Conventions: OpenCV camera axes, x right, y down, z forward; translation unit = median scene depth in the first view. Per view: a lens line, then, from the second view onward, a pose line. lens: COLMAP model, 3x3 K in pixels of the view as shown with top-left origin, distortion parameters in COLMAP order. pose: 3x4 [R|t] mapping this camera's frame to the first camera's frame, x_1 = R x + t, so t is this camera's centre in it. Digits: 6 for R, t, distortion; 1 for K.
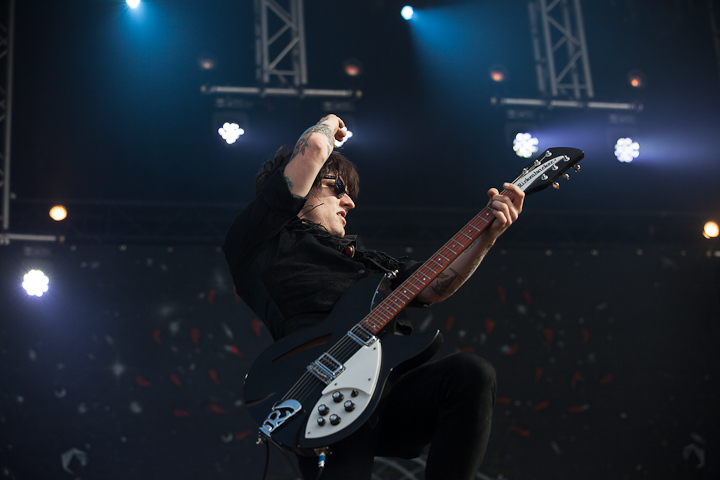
lens RADIAL K [[1926.5, 0, 364.2], [0, 1926.5, 247.2], [0, 0, 1]] dist [-0.159249, 0.000000]
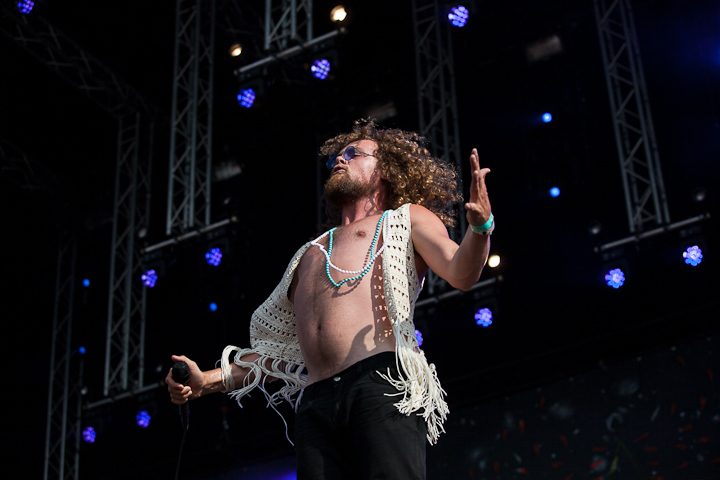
lens RADIAL K [[1492.3, 0, 366.9], [0, 1492.3, 235.4], [0, 0, 1]] dist [-0.251012, 0.000000]
pose [[0.745691, -0.303619, -0.593094, 0.521860], [0.274652, 0.951067, -0.141556, 0.012735], [0.607051, -0.057338, 0.792592, 0.111222]]
